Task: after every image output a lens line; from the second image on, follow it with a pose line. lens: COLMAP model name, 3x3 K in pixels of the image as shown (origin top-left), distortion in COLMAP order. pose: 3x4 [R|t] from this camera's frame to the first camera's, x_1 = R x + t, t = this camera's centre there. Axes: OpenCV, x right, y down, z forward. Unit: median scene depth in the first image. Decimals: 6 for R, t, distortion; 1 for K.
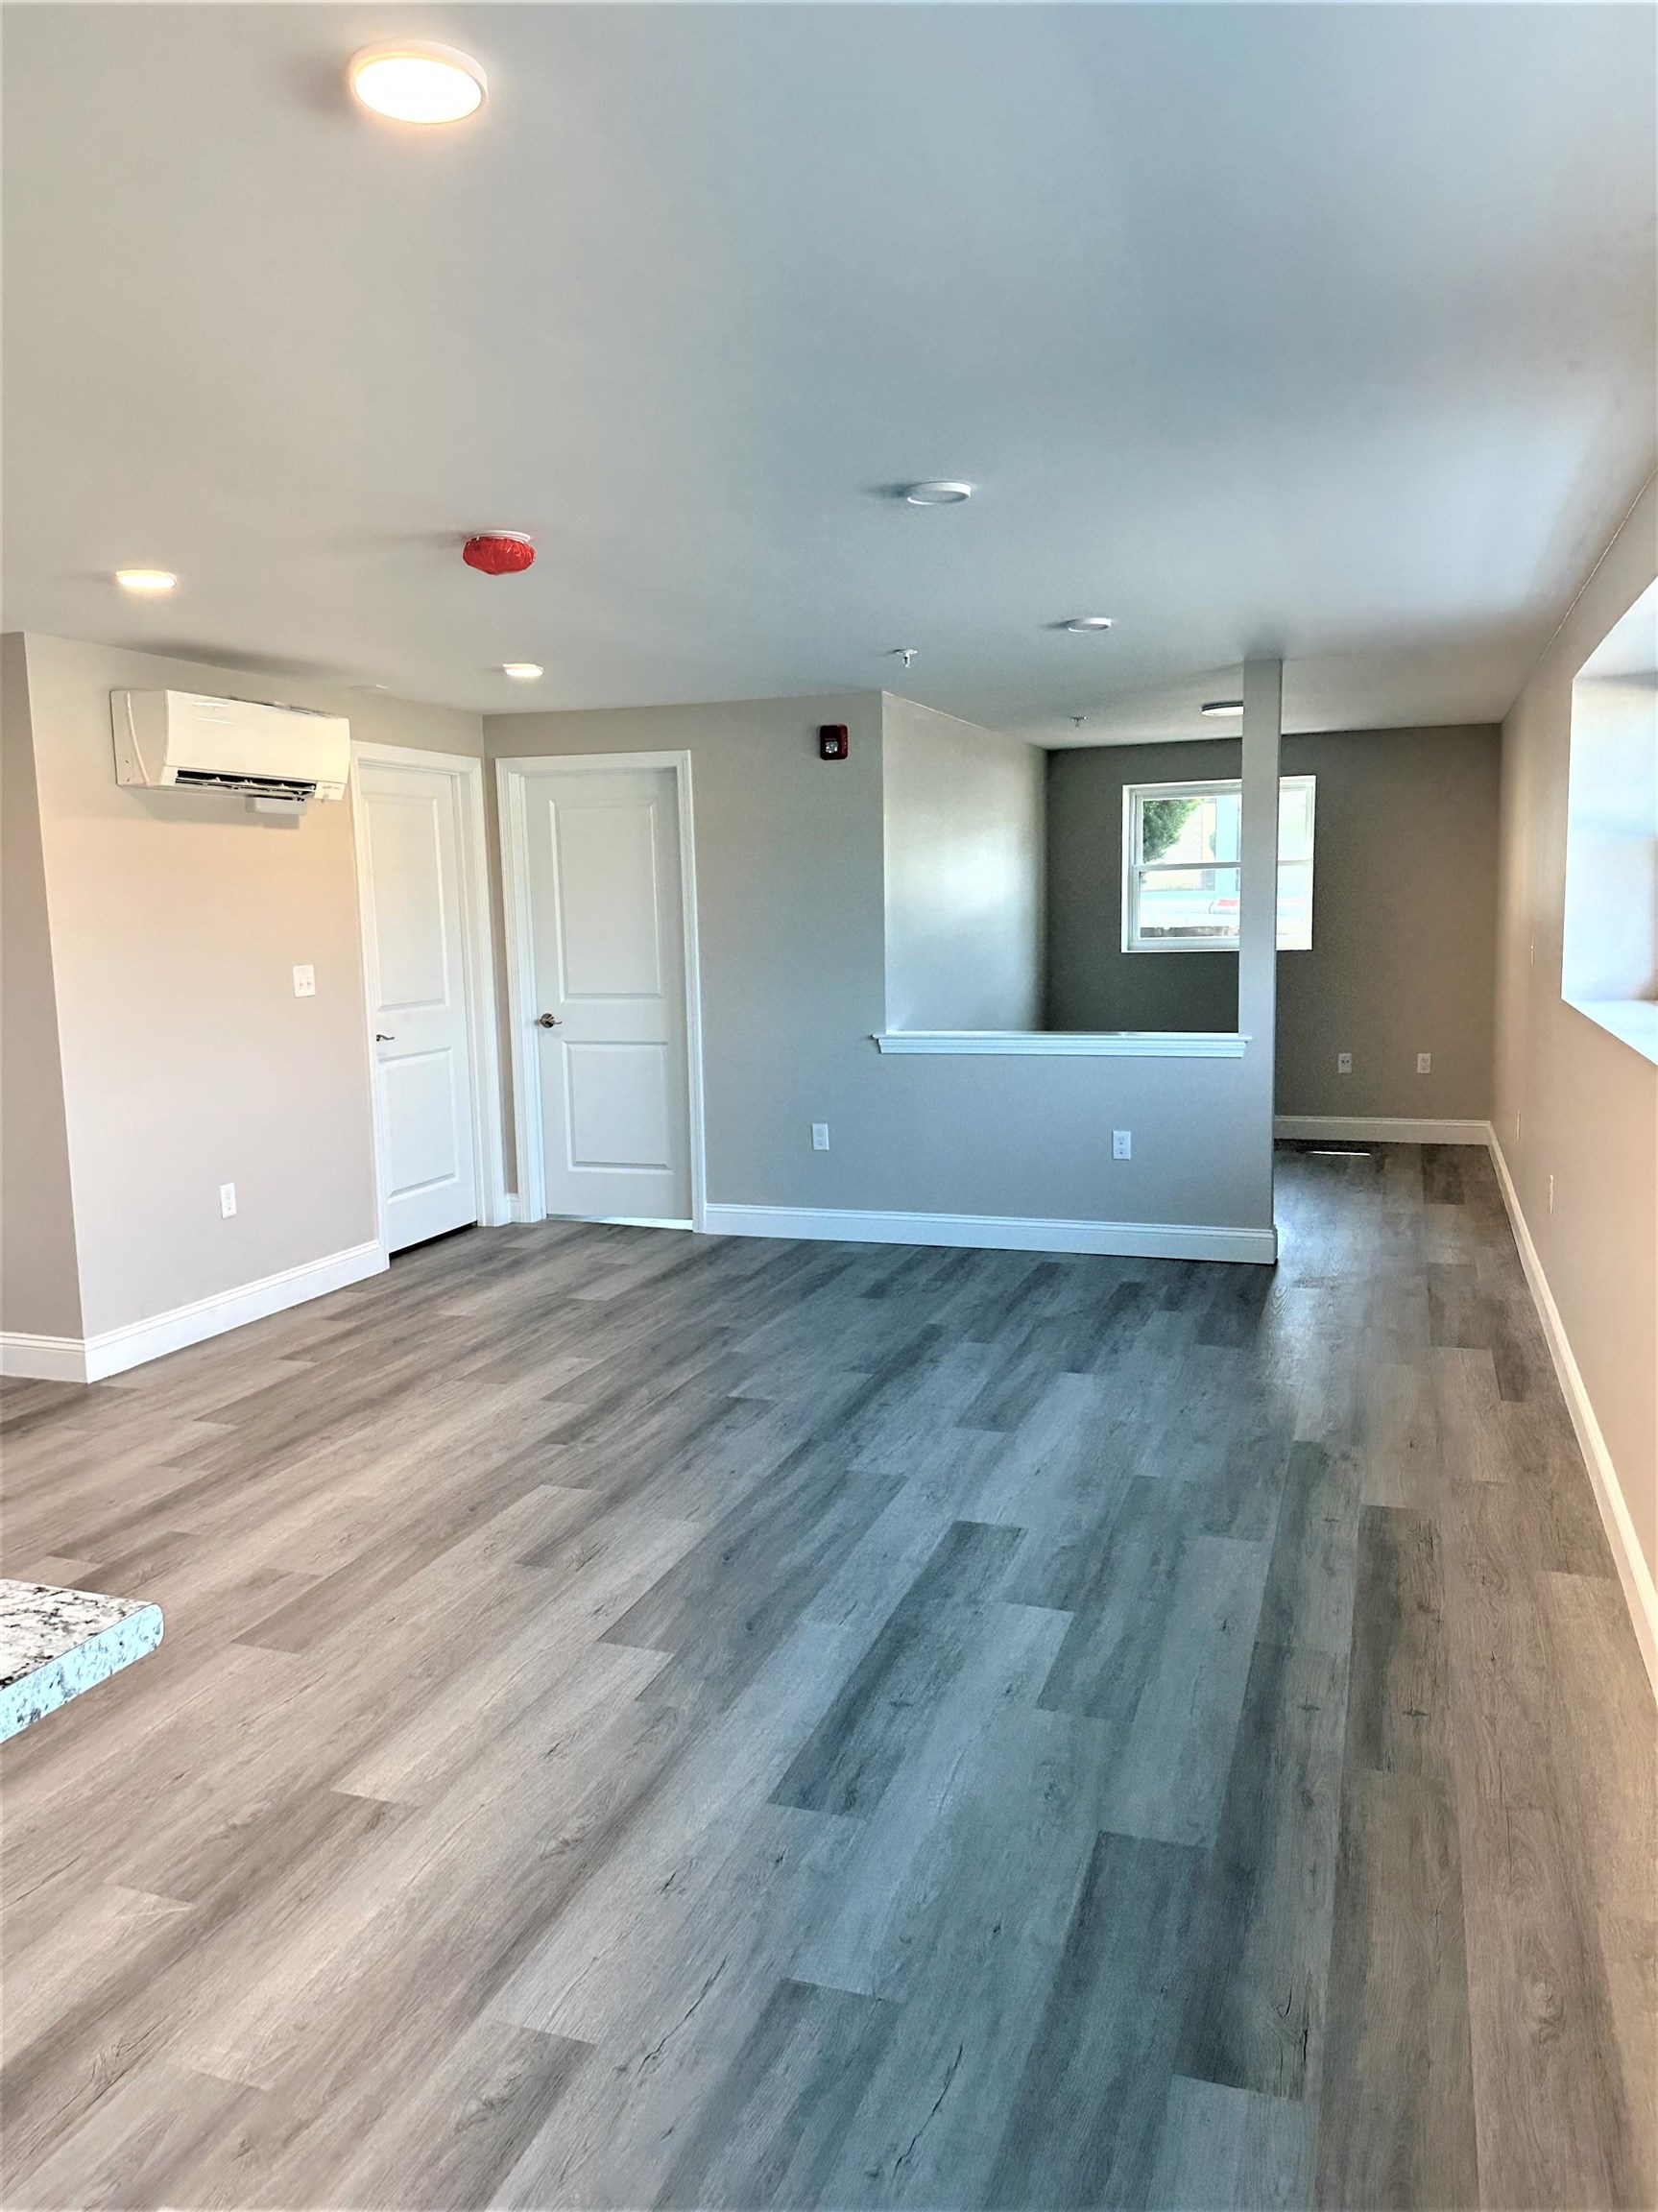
lens RADIAL K [[1559.0, 0, 813.0], [0, 1559.0, 1126.0], [0, 0, 1]] dist [0.046772, -0.009366]
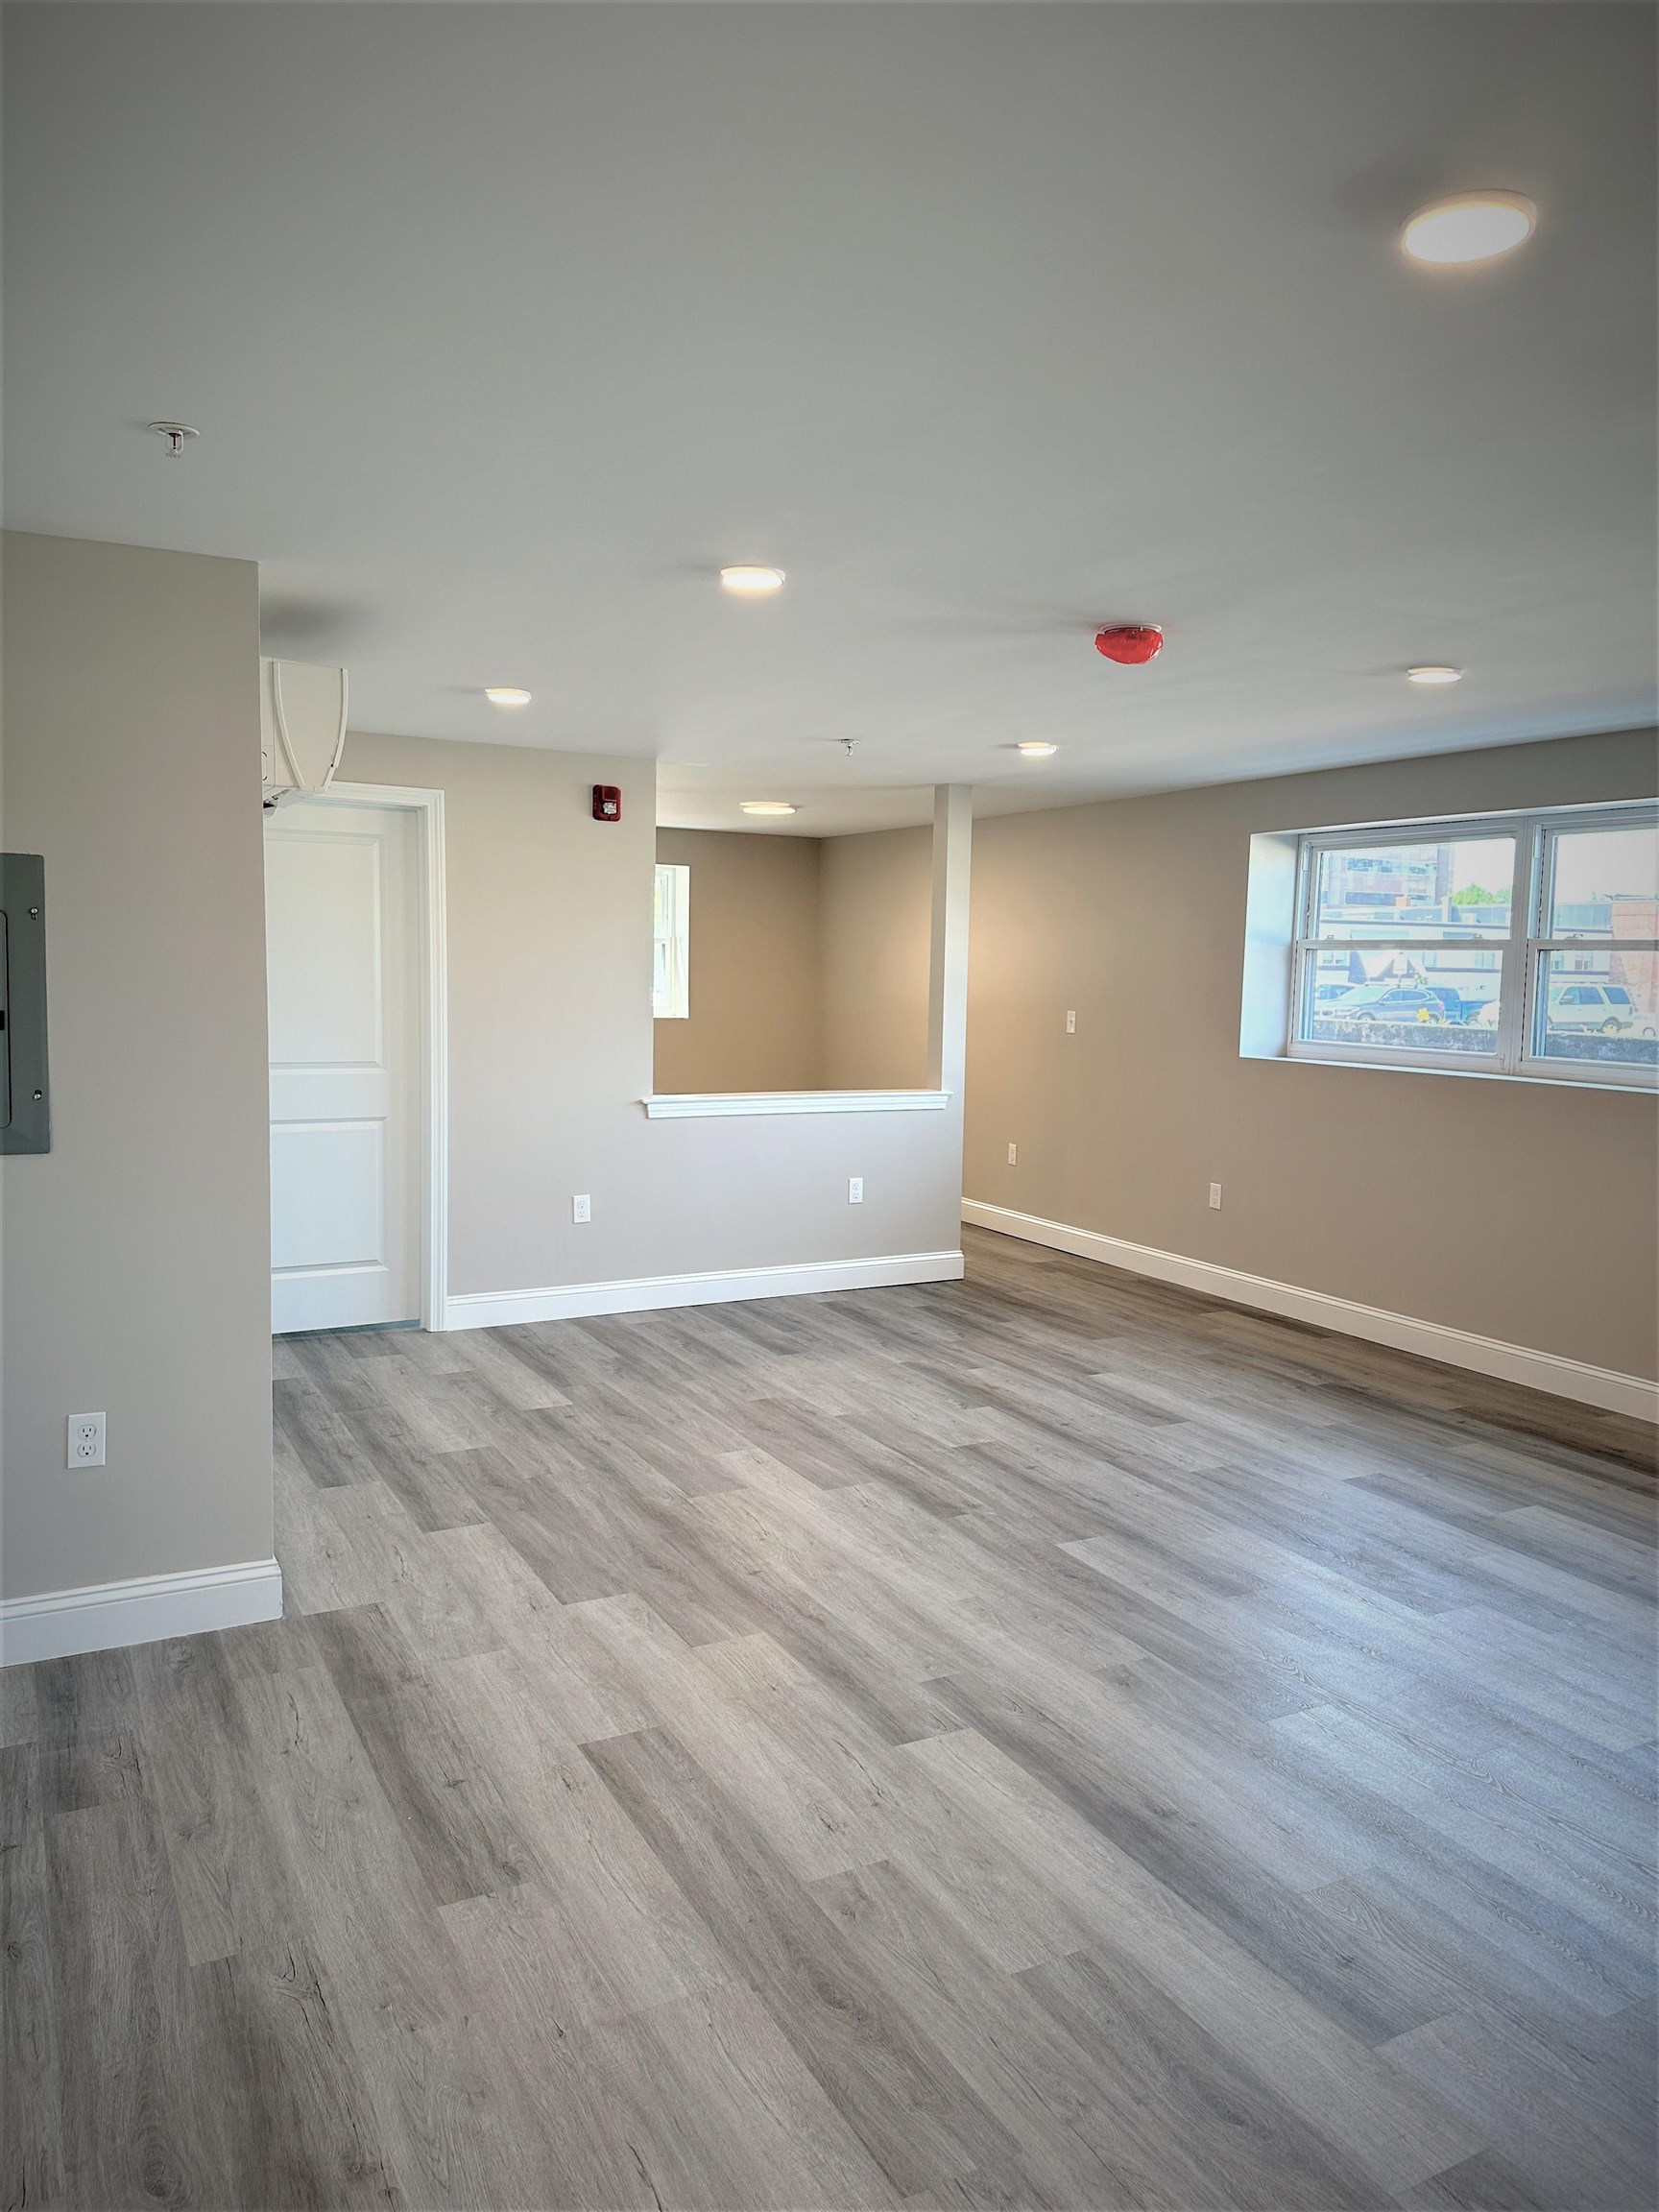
lens RADIAL K [[1559.0, 0, 807.7], [0, 1559.0, 1092.6], [0, 0, 1]] dist [0.046772, -0.009366]
pose [[0.672452, -0.024757, 0.739726, -0.861240], [0.070447, 0.997044, -0.030672, -0.034466], [-0.736780, 0.072737, 0.672209, 0.354836]]
